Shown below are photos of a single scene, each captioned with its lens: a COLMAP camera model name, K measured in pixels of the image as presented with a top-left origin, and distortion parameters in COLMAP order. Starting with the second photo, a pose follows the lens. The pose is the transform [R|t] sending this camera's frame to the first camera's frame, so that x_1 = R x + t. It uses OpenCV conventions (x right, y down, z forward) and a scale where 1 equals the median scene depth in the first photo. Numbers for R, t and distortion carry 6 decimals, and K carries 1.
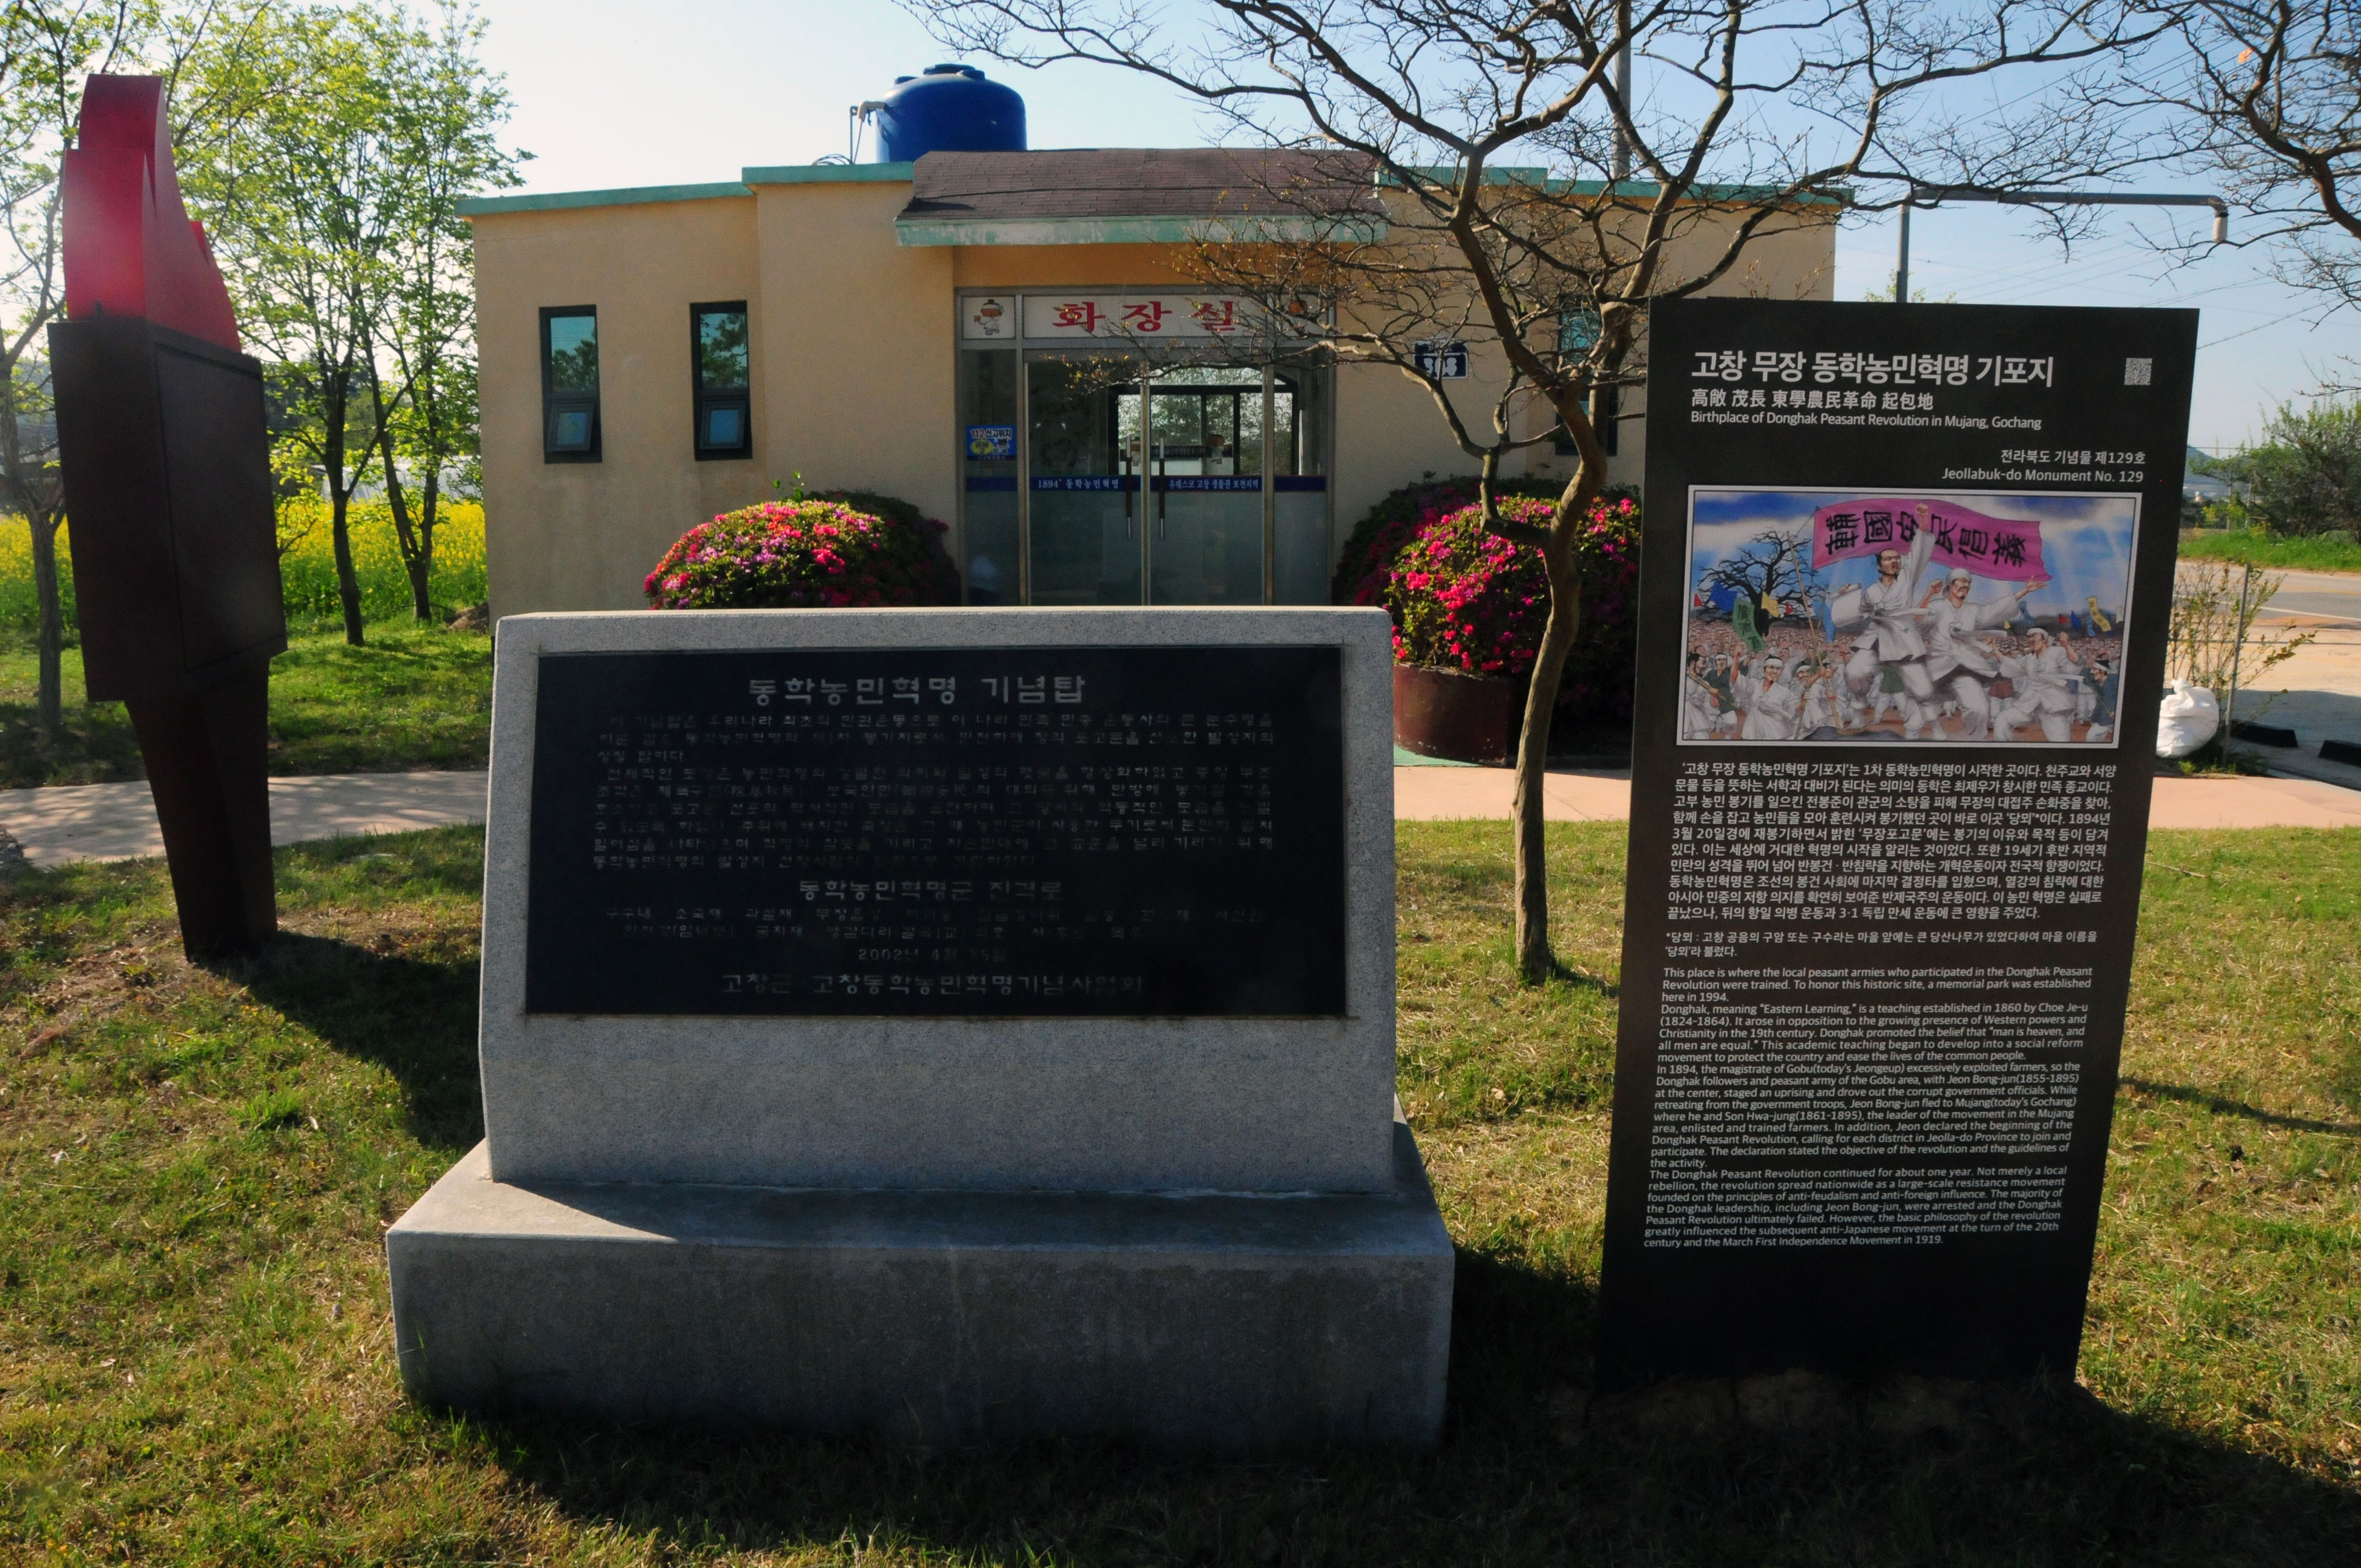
lens RADIAL K [[1856.4, 0, 1155.6], [0, 1856.4, 867.6], [0, 0, 1]] dist [-0.166416, 0.104974]
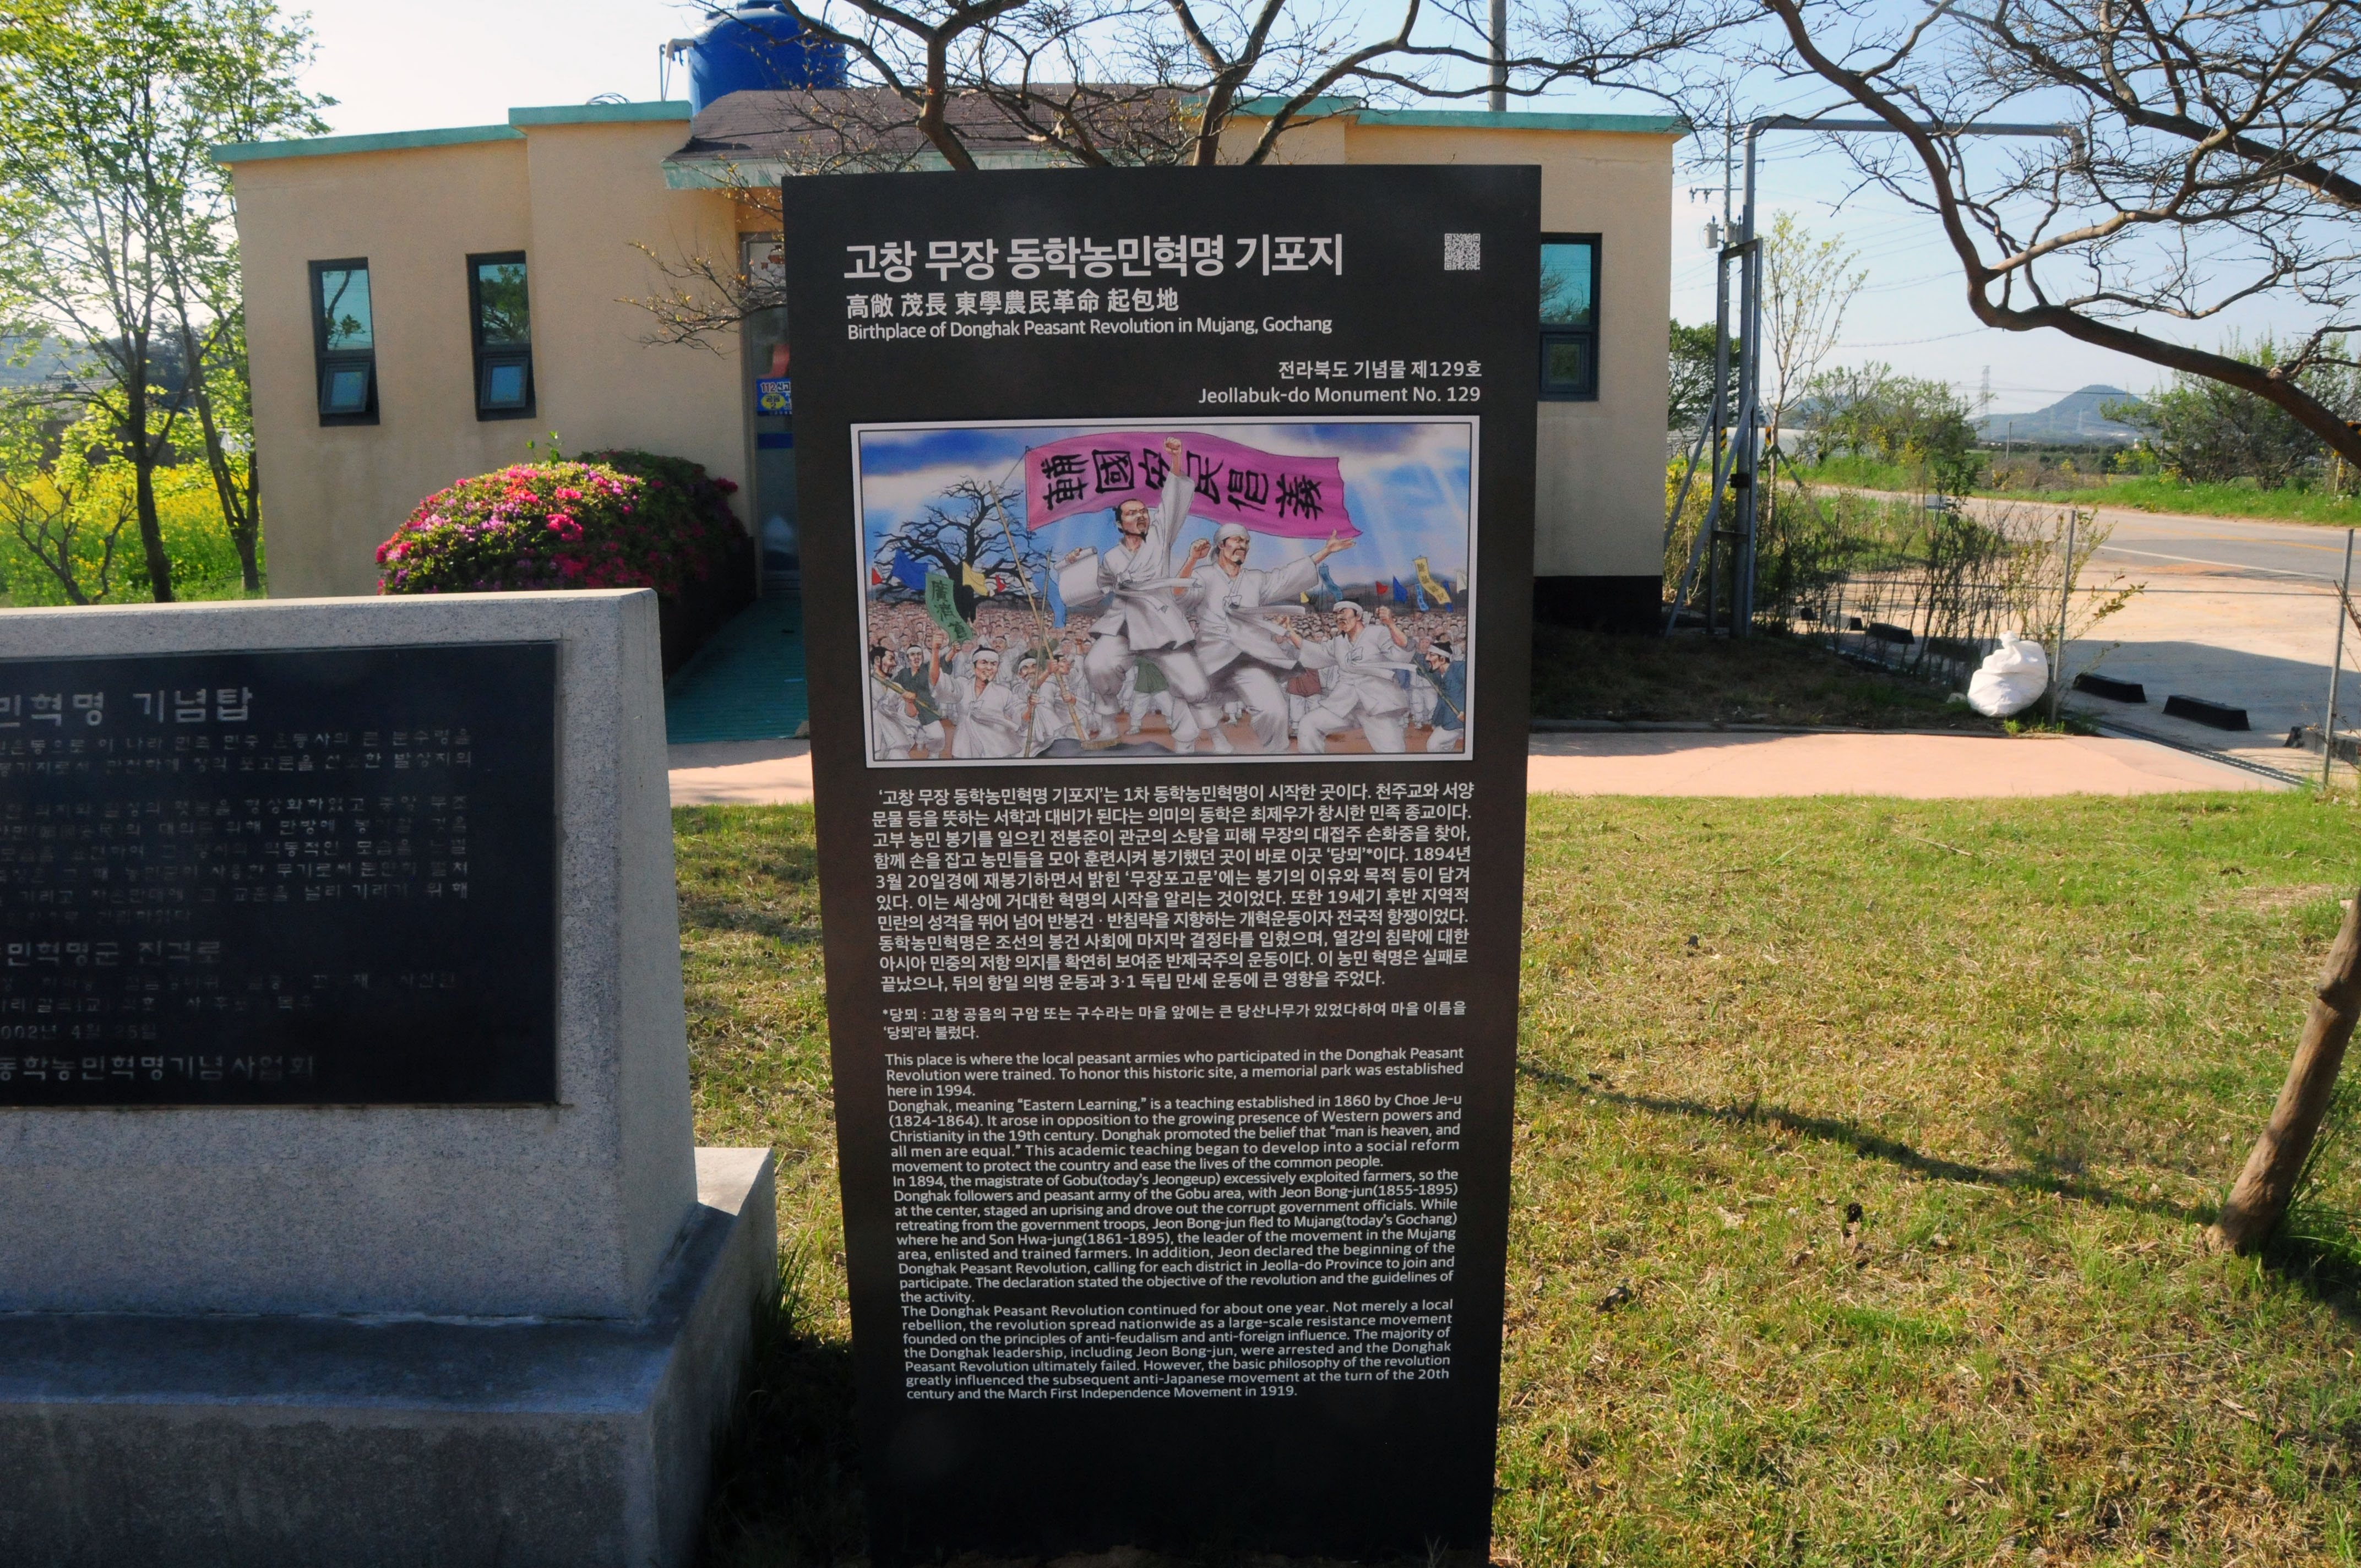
lens RADIAL K [[1856.4, 0, 1166.8], [0, 1856.4, 881.1], [0, 0, 1]] dist [-0.166416, 0.104974]
pose [[0.999476, -0.015318, 0.028520, 0.379311], [0.014405, 0.999386, 0.031934, -0.041744], [-0.028991, -0.031506, 0.999083, 0.224109]]
